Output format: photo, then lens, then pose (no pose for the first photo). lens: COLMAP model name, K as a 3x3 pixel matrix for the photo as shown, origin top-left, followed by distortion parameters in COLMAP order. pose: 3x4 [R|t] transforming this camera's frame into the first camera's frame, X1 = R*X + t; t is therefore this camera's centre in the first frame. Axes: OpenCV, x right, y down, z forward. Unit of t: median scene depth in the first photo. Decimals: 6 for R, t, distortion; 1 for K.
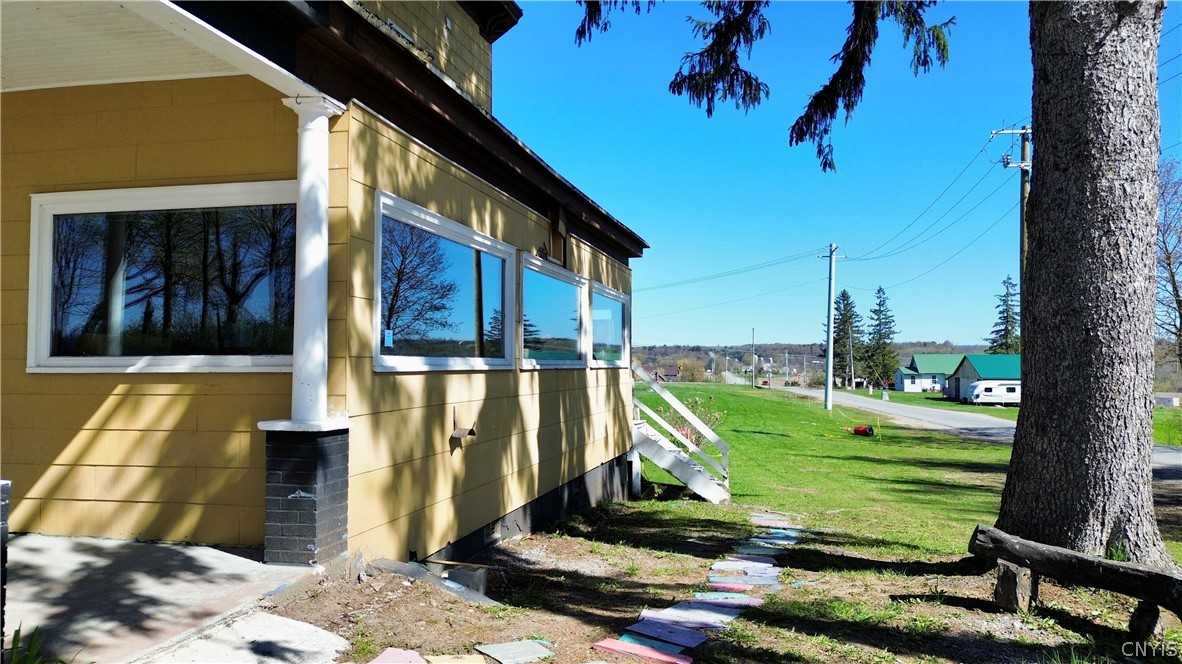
lens RADIAL K [[831.7, 0, 588.3], [0, 831.7, 334.5], [0, 0, 1]] dist [0.073756, -0.072632]
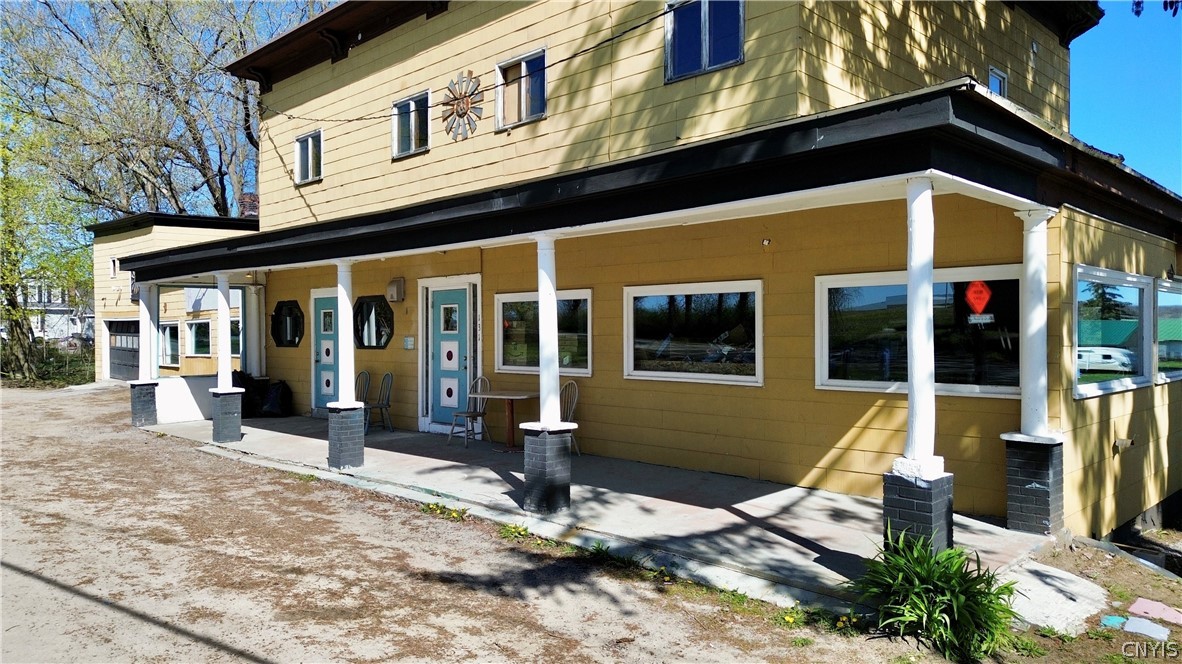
lens RADIAL K [[831.7, 0, 588.3], [0, 831.7, 334.5], [0, 0, 1]] dist [0.073756, -0.072632]
pose [[0.853922, 0.000237, -0.520400, -0.206128], [0.021705, 0.999113, 0.036071, -0.121557], [0.519948, -0.042098, 0.853160, -0.552054]]
